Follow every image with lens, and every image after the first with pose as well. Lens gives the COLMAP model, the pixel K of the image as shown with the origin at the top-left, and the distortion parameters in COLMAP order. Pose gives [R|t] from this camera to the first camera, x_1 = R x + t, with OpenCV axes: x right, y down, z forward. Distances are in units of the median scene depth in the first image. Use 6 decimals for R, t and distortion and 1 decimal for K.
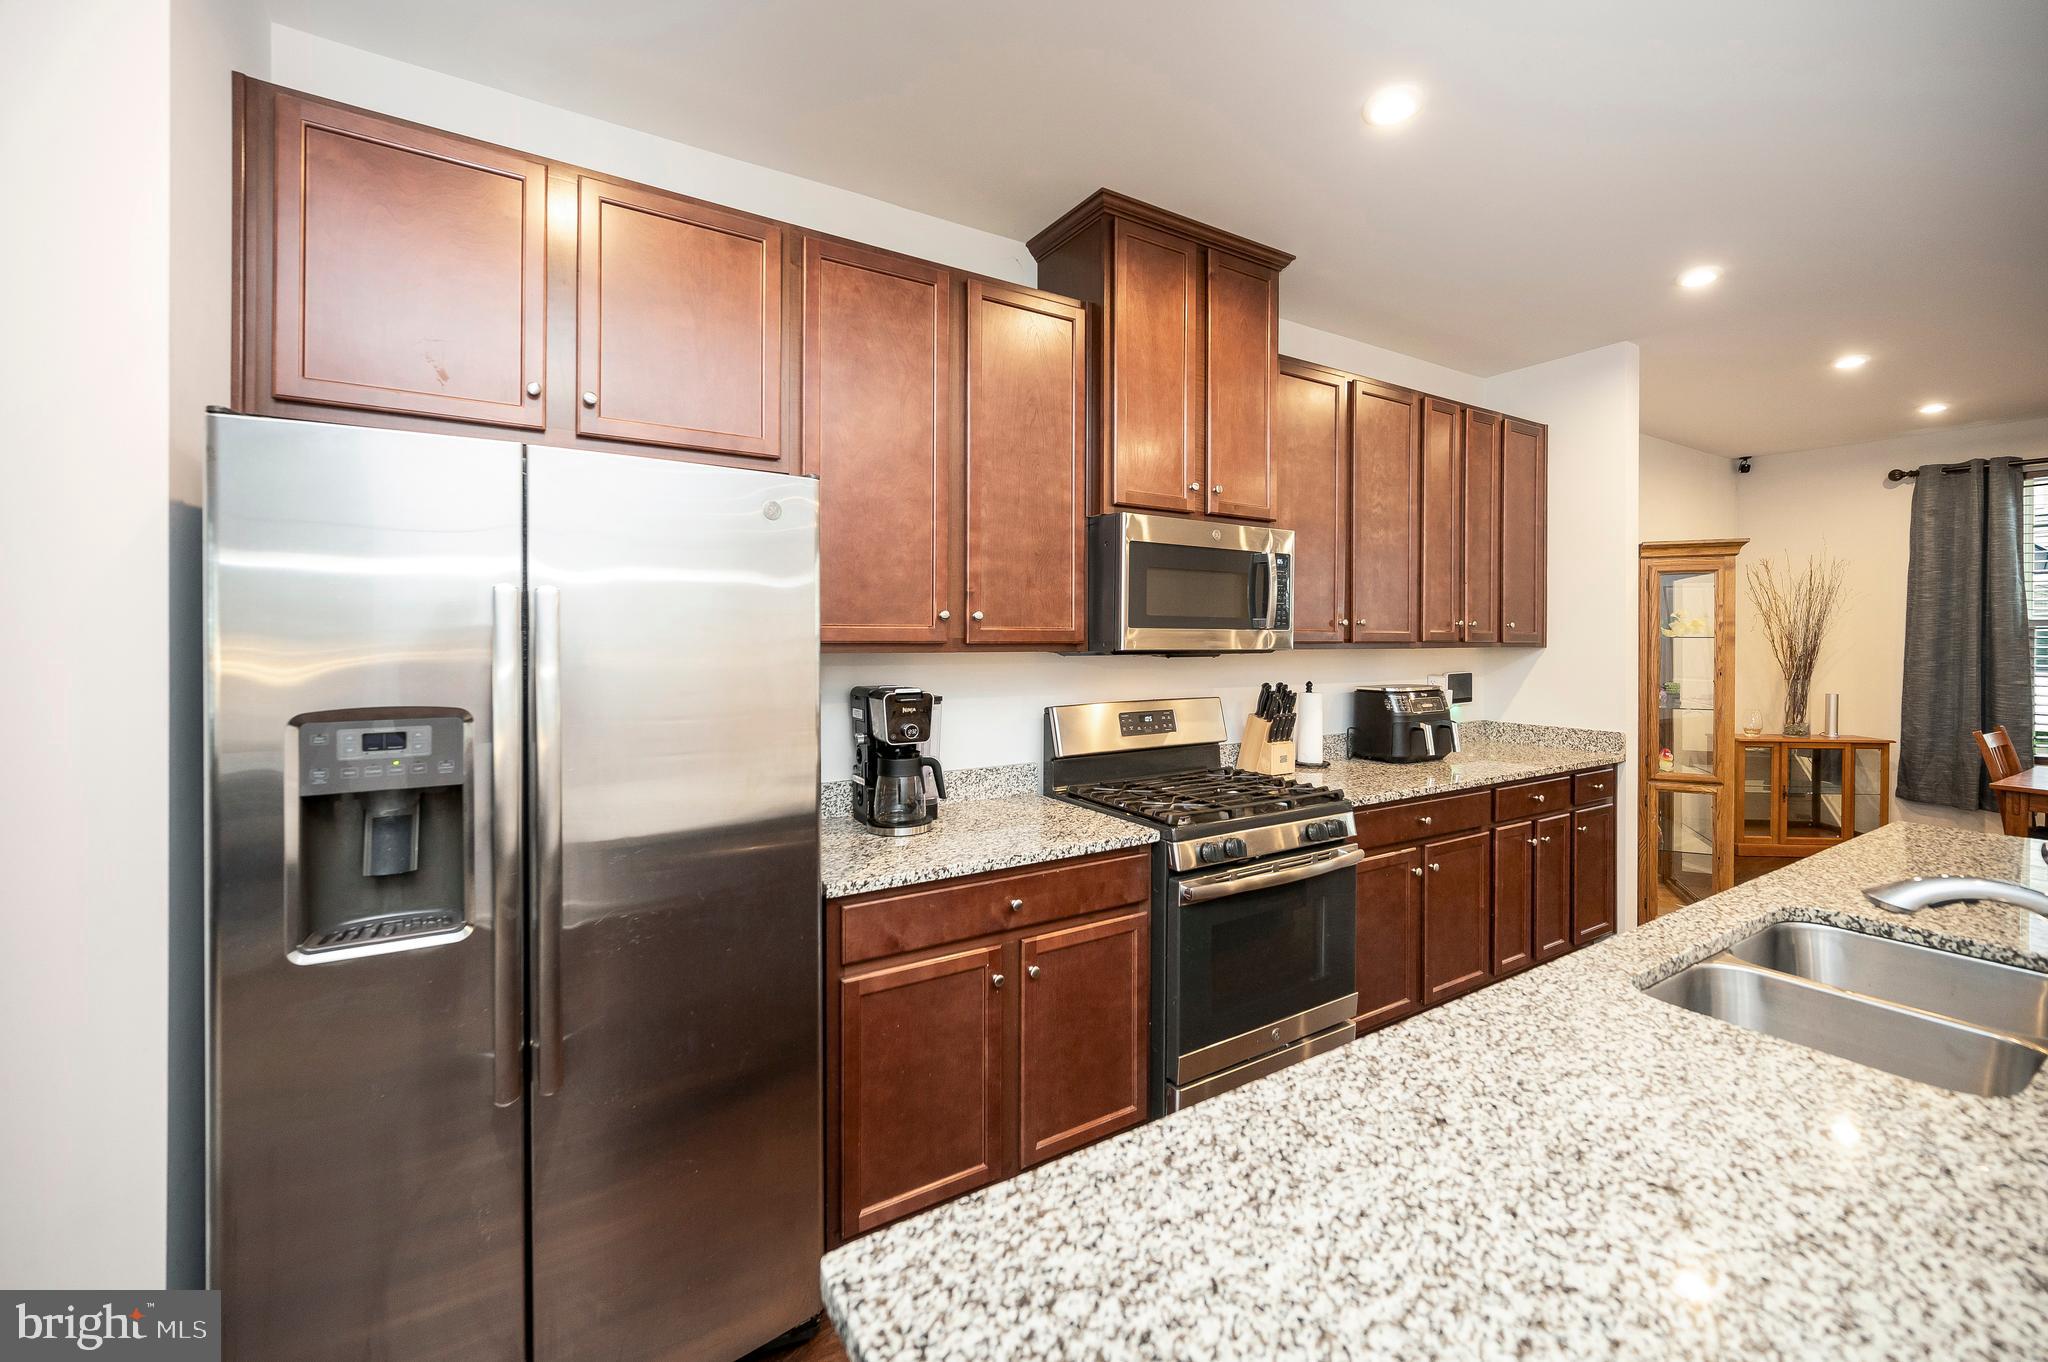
lens RADIAL K [[842.2, 0, 1041.1], [0, 842.2, 624.6], [0, 0, 1]] dist [-0.000841, -0.000090]
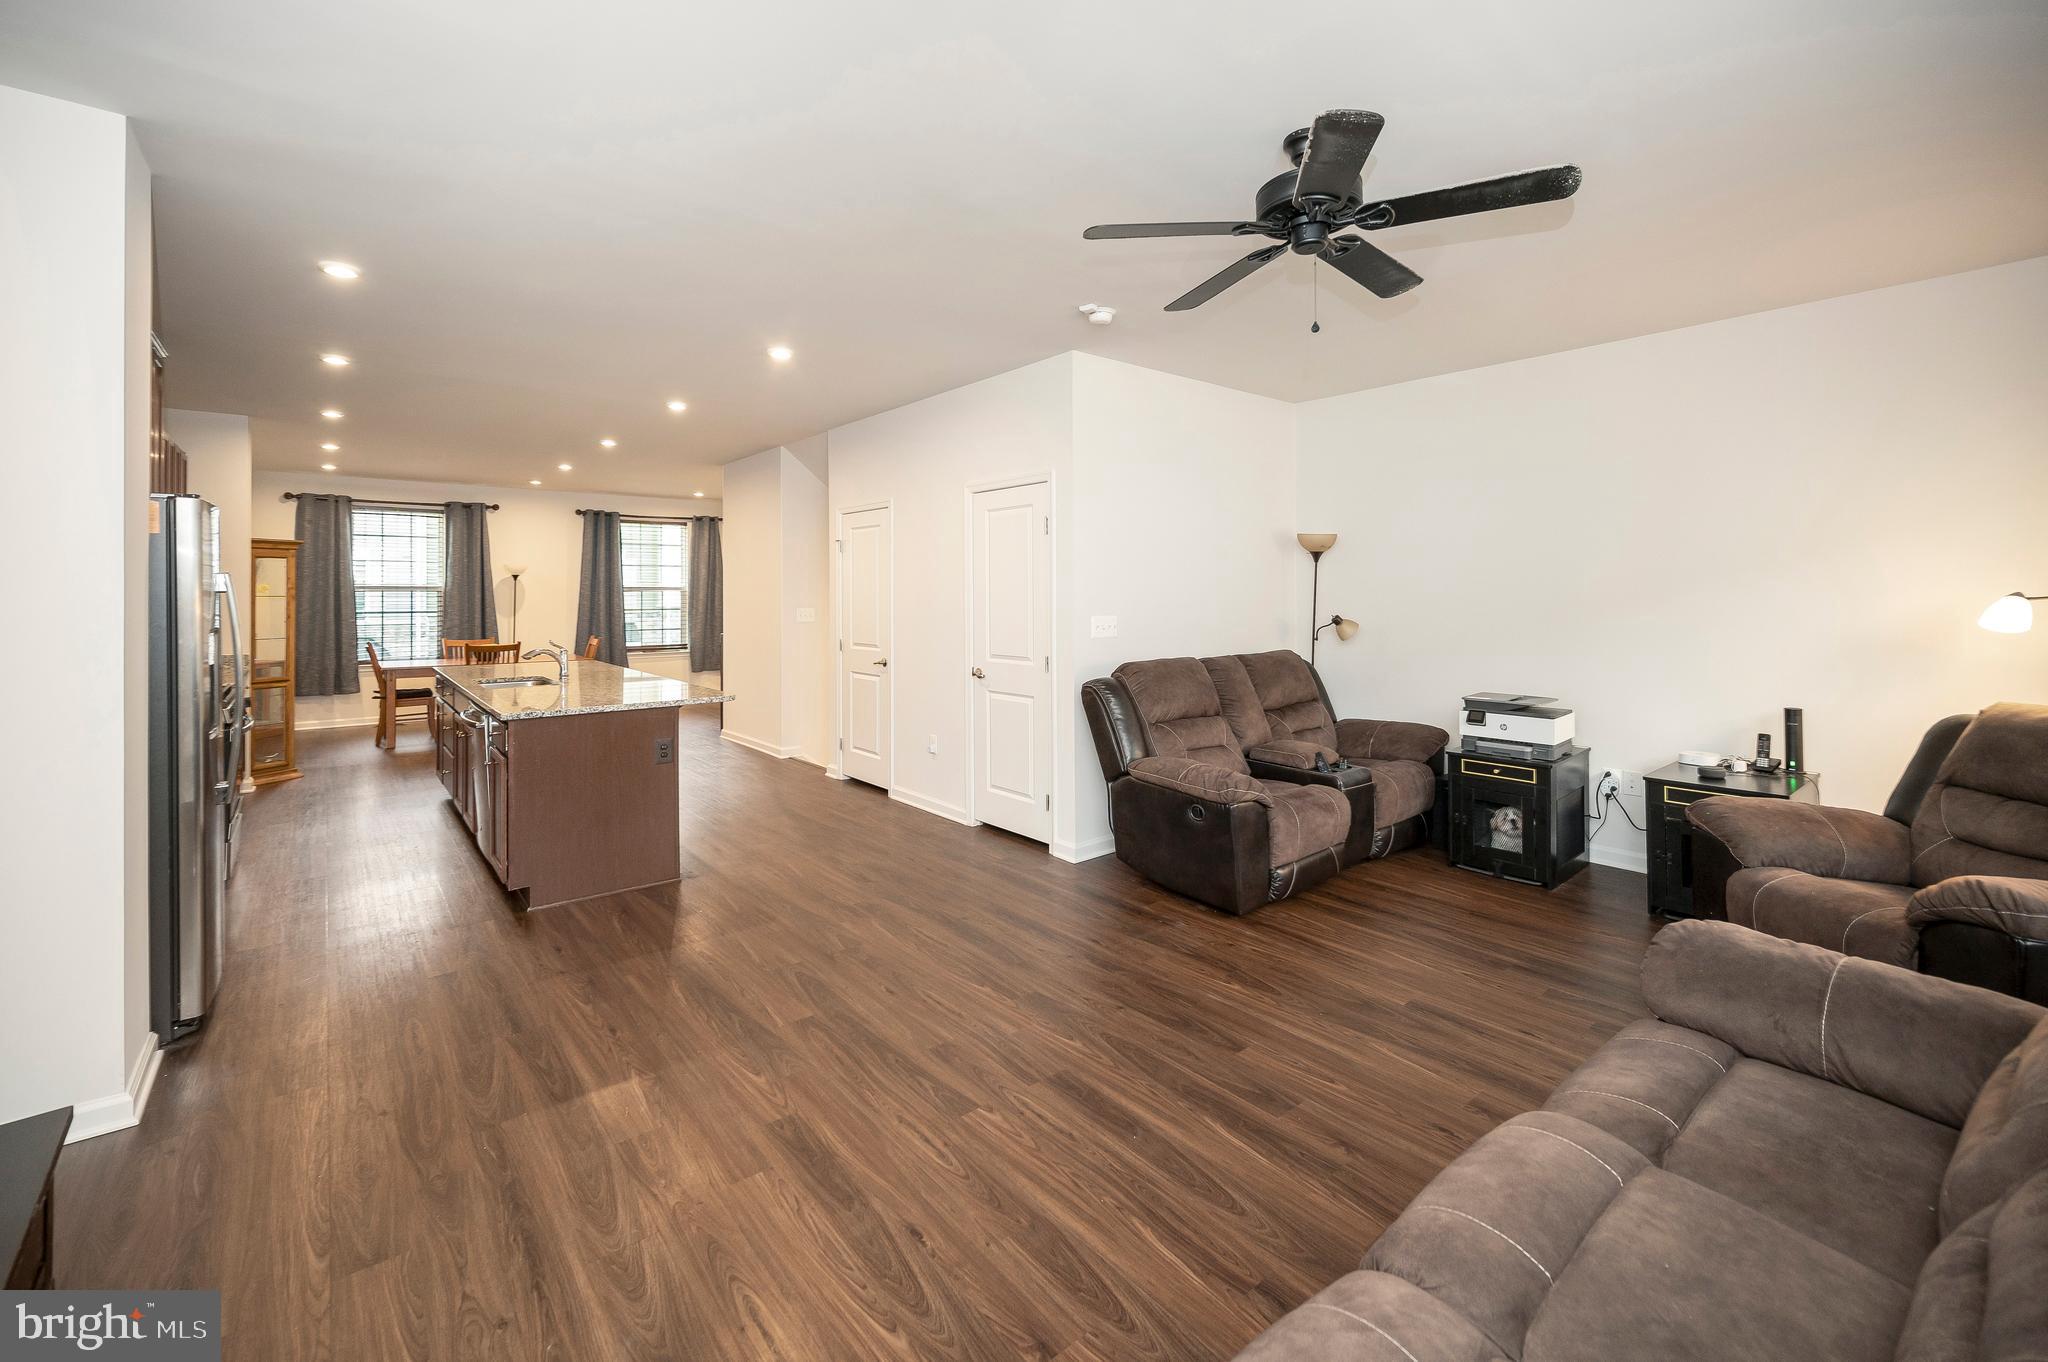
lens RADIAL K [[851.4, 0, 1017.2], [0, 851.4, 589.5], [0, 0, 1]] dist [-0.001626, -0.000159]
pose [[-0.115657, 0.003416, 0.993283, -1.525526], [-0.010749, 0.999931, -0.004690, -0.010812], [-0.993231, -0.011220, -0.115612, -0.399157]]
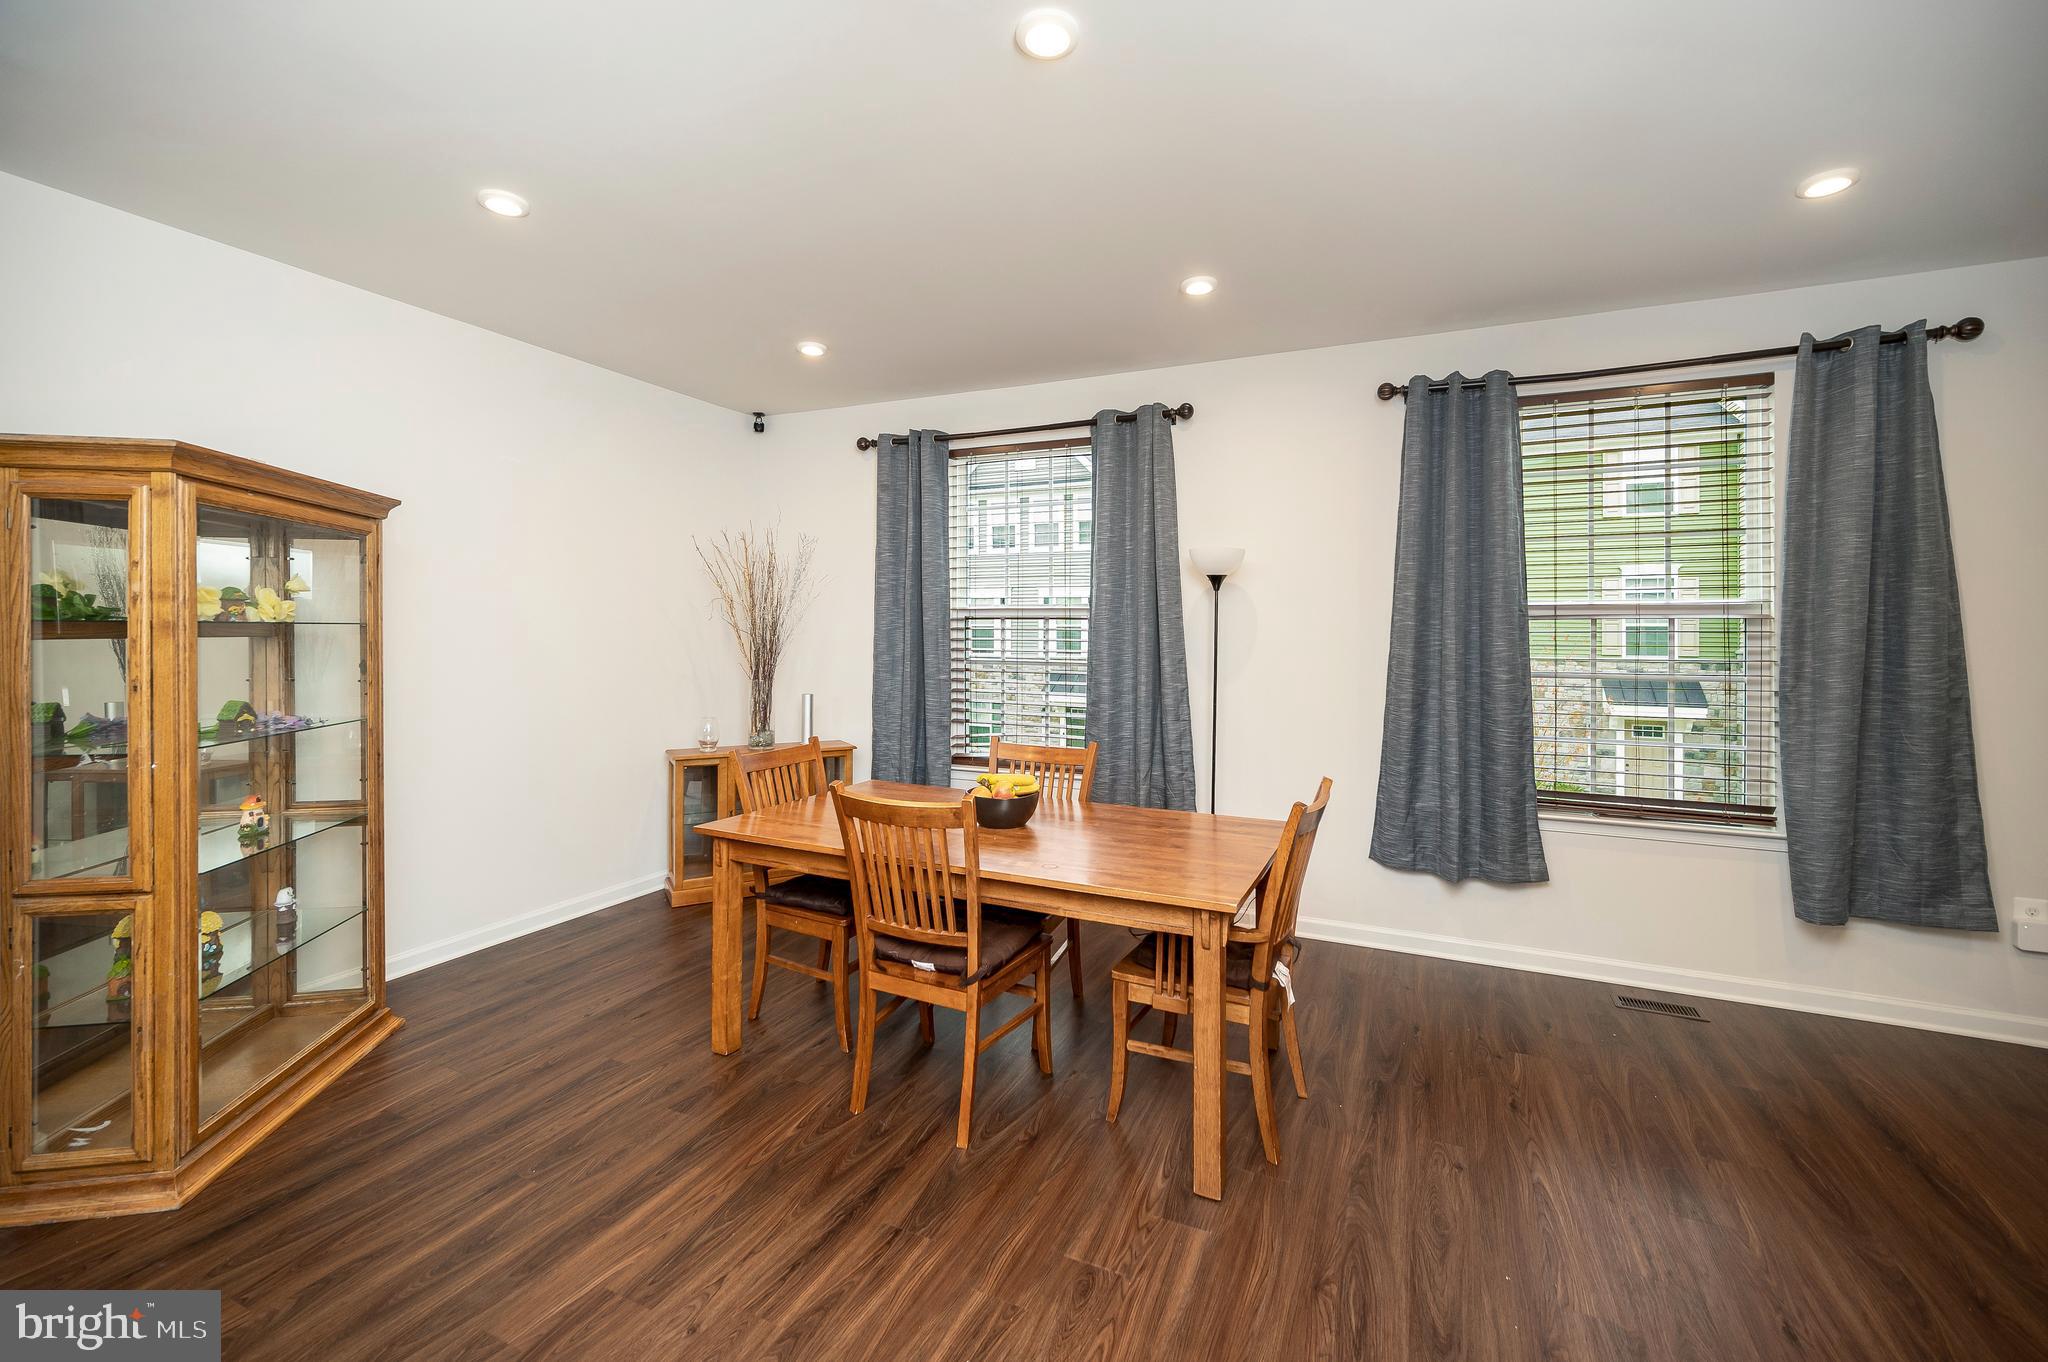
lens RADIAL K [[842.2, 0, 1041.1], [0, 842.2, 624.6], [0, 0, 1]] dist [-0.000841, -0.000090]
pose [[0.839808, 0.006551, 0.542844, 1.396589], [-0.010605, 0.999934, 0.004339, 0.010598], [-0.542780, -0.009401, 0.839822, 0.317827]]
